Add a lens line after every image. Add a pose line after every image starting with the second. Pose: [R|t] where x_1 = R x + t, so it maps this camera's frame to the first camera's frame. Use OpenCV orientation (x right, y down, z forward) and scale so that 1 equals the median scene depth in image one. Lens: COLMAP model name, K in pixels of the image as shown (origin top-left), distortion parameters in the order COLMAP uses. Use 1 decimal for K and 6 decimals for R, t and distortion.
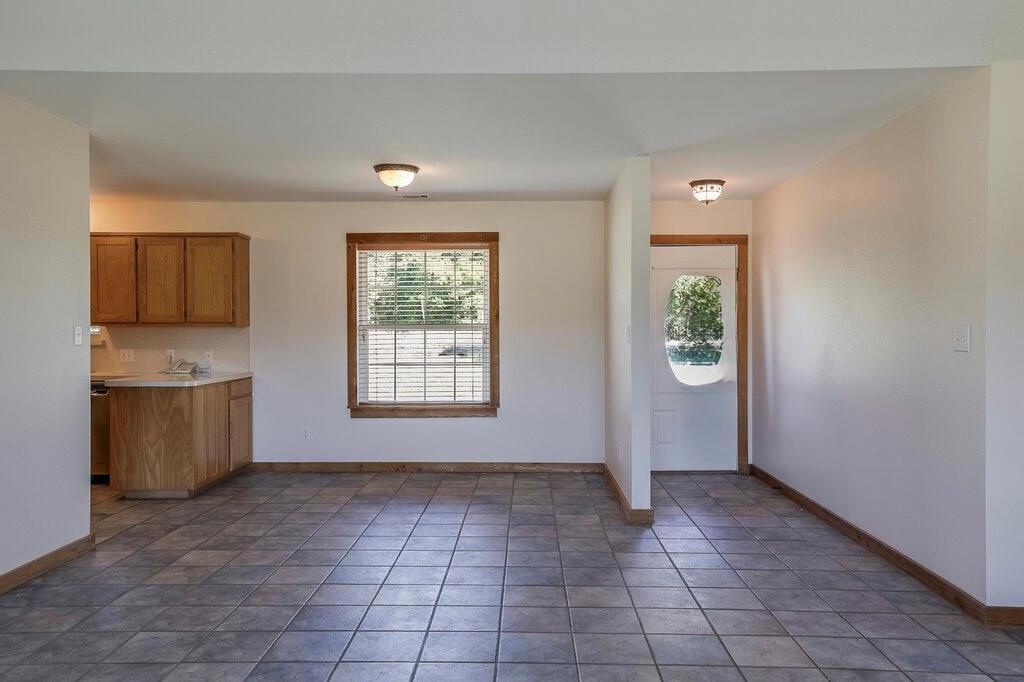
lens RADIAL K [[790.9, 0, 512.0], [0, 790.9, 341.0], [0, 0, 1]] dist [0.027733, -0.000599]
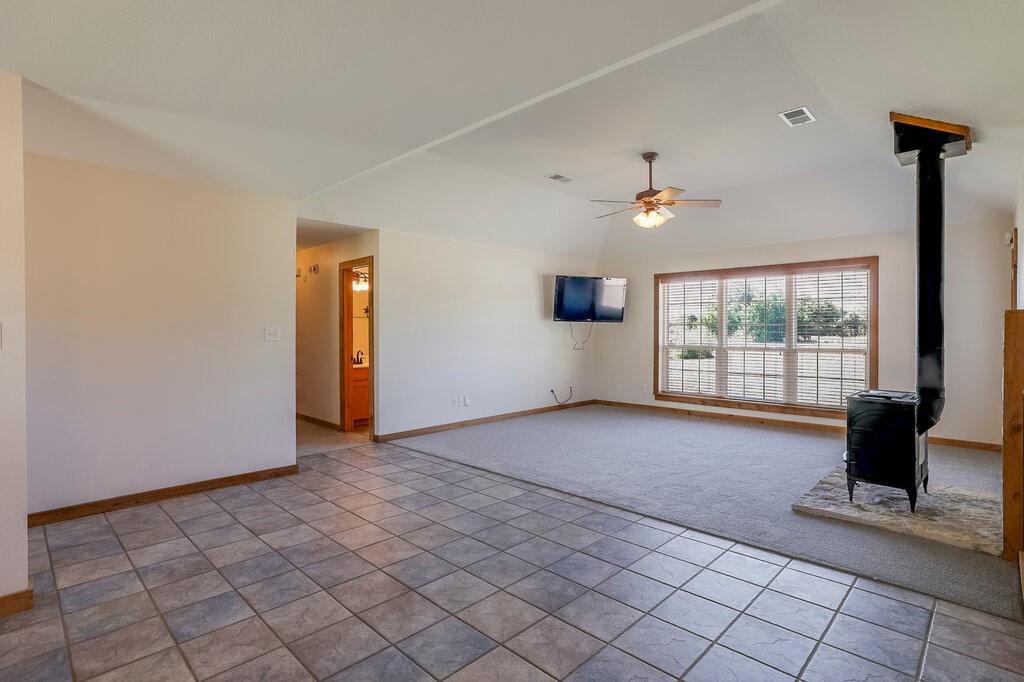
lens RADIAL K [[497.3, 0, 512.0], [0, 497.3, 341.0], [0, 0, 1]] dist [-0.000459, 0.000094]
pose [[-0.726470, -0.014002, 0.687056, -0.342518], [0.009397, 0.999497, 0.030305, -0.007495], [-0.687134, 0.028472, -0.725973, 0.787297]]
